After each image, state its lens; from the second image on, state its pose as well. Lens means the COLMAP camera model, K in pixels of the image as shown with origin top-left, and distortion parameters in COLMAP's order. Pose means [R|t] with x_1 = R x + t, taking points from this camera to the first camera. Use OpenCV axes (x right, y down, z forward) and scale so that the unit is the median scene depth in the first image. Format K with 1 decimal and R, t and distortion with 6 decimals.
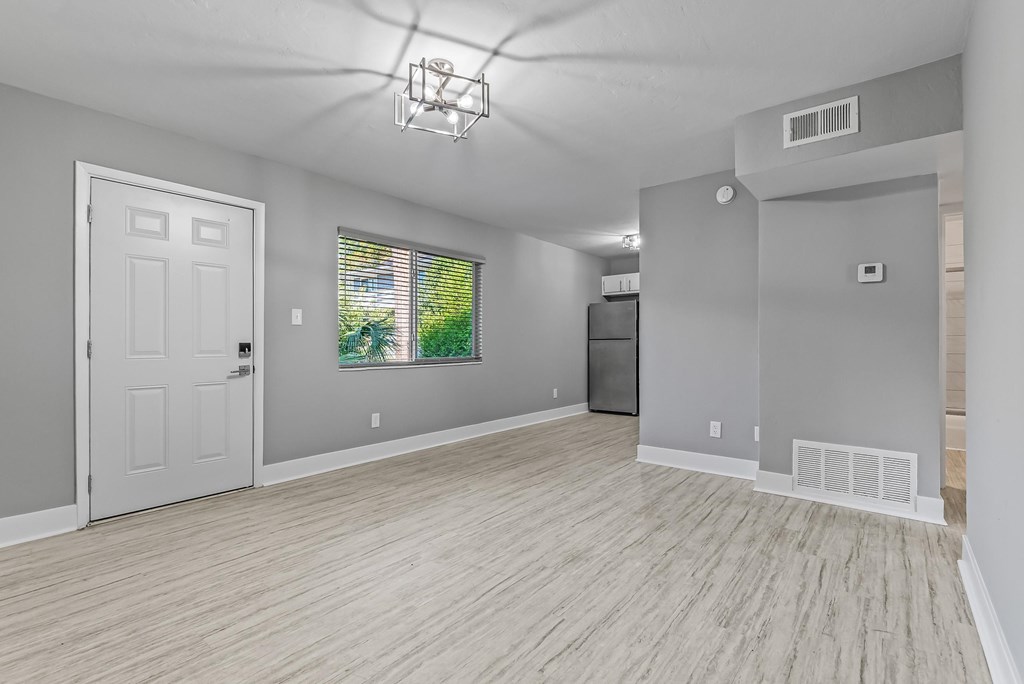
lens RADIAL K [[470.0, 0, 515.7], [0, 470.0, 342.9], [0, 0, 1]] dist [0.012097, -0.011187]
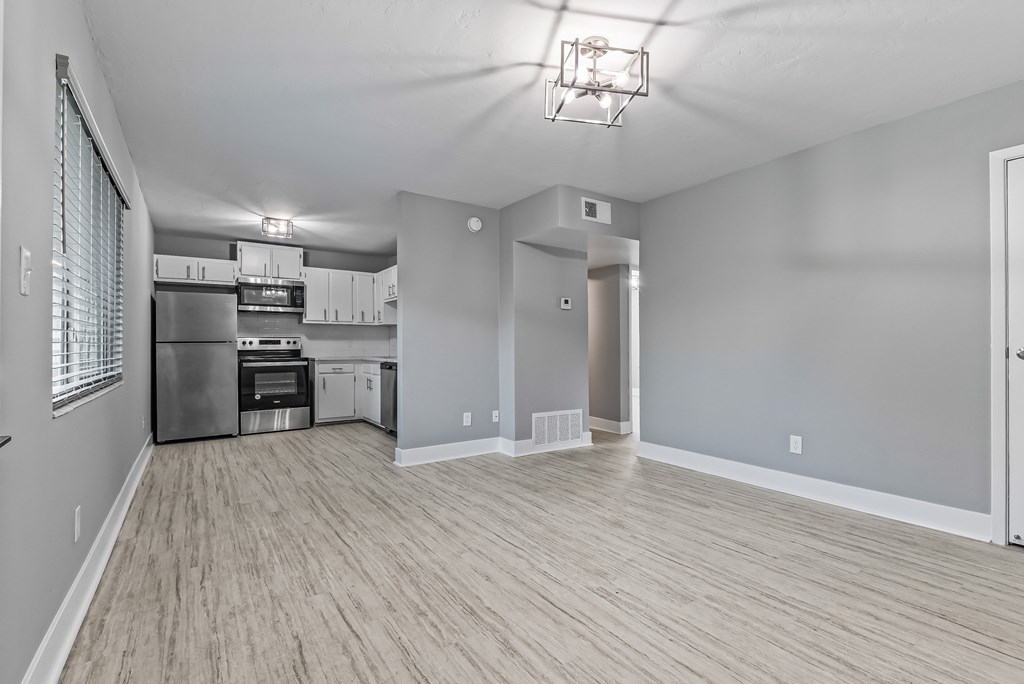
lens RADIAL K [[466.9, 0, 511.1], [0, 466.9, 343.2], [0, 0, 1]] dist [0.018389, -0.013464]
pose [[0.300654, 0.005555, 0.953717, -0.820300], [0.001363, 0.999980, -0.006254, -0.000305], [-0.953732, 0.003180, 0.300640, 0.664594]]
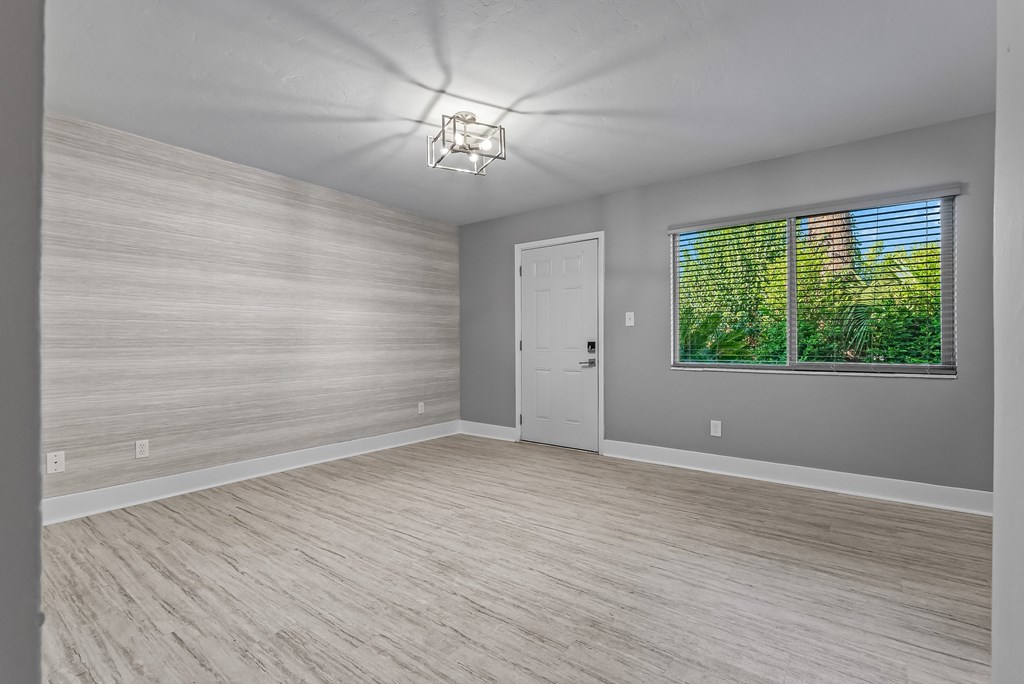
lens RADIAL K [[470.0, 0, 515.7], [0, 470.0, 342.9], [0, 0, 1]] dist [0.012097, -0.011187]
pose [[0.021059, 0.001723, -0.999777, 0.807124], [0.002968, 0.999994, 0.001786, 0.000185], [0.999774, -0.003004, 0.021054, 0.832626]]
